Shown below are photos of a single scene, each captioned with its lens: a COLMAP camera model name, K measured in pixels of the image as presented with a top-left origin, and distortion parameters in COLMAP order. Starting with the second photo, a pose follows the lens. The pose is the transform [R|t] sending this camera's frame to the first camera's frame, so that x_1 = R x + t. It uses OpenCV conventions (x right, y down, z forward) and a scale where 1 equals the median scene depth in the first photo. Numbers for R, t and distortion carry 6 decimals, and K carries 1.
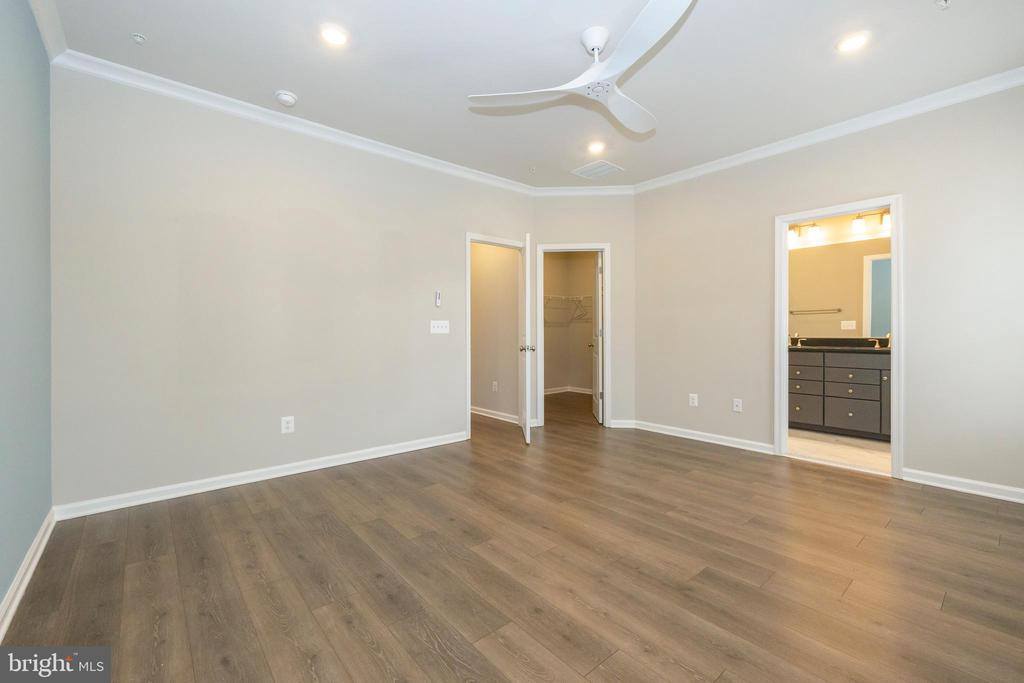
lens RADIAL K [[430.1, 0, 511.3], [0, 430.1, 338.3], [0, 0, 1]] dist [0.000961, 0.000091]
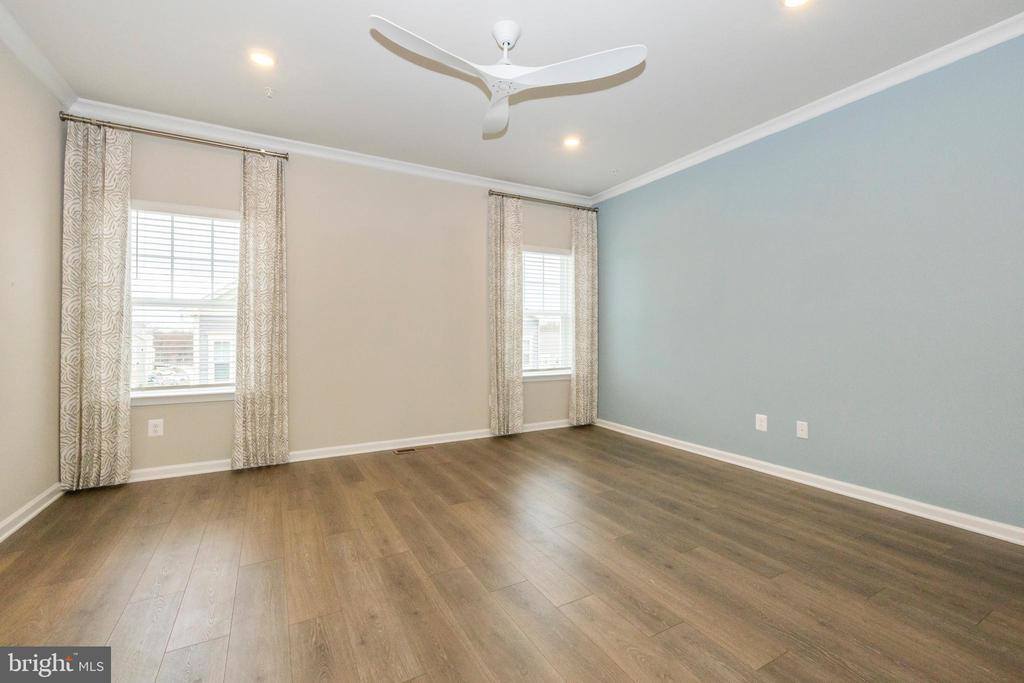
lens RADIAL K [[430.1, 0, 511.3], [0, 430.1, 338.3], [0, 0, 1]] dist [0.000961, 0.000091]
pose [[-0.980082, -0.001865, 0.198586, -0.007021], [0.003687, 0.999613, 0.027584, -0.033242], [-0.198560, 0.027767, -0.979695, 1.971817]]
